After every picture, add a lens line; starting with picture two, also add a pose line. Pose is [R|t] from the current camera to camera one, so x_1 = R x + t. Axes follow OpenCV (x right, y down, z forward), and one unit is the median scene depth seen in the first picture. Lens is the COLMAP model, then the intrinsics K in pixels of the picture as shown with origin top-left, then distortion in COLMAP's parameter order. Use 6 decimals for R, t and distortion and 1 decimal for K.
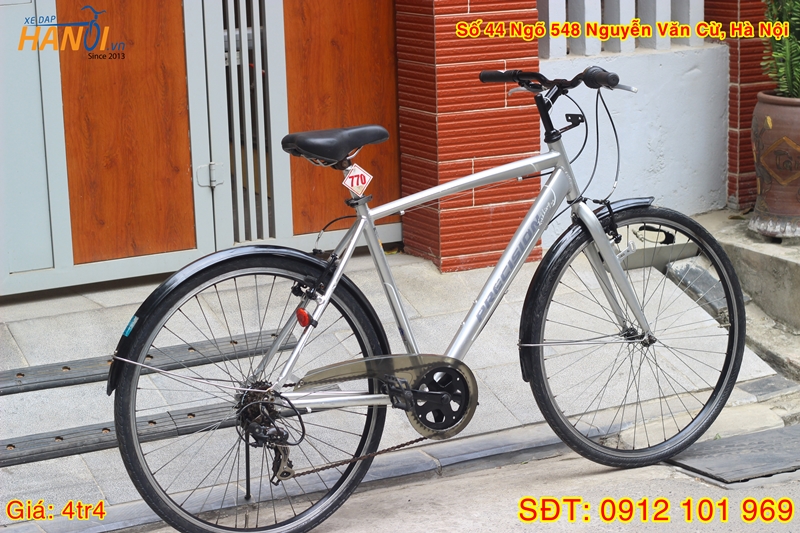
lens RADIAL K [[1859.7, 0, 400.0], [0, 1859.7, 266.5], [0, 0, 1]] dist [-0.299960, -0.164775]
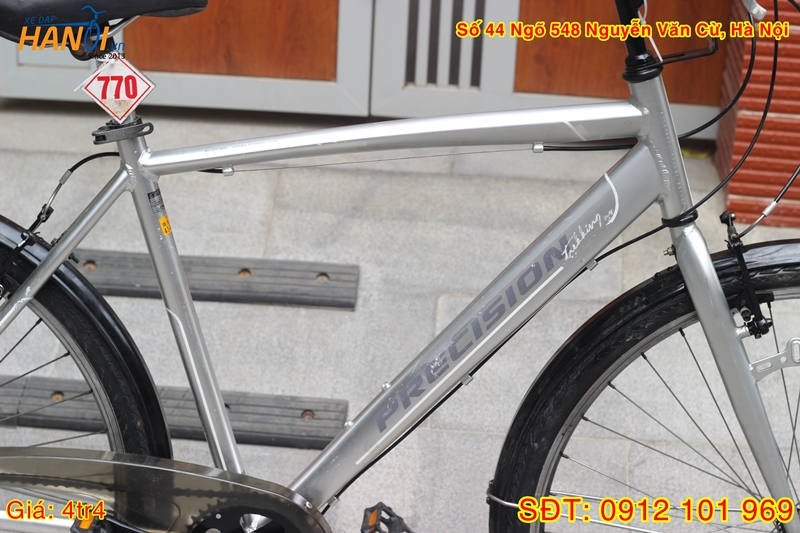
lens RADIAL K [[1859.7, 0, 400.0], [0, 1859.7, 266.5], [0, 0, 1]] dist [-0.299960, -0.164775]
pose [[0.851443, 0.266016, -0.451975, 0.237816], [-0.179606, 0.957601, 0.225261, -0.111057], [0.492734, -0.110620, 0.863120, 0.587203]]
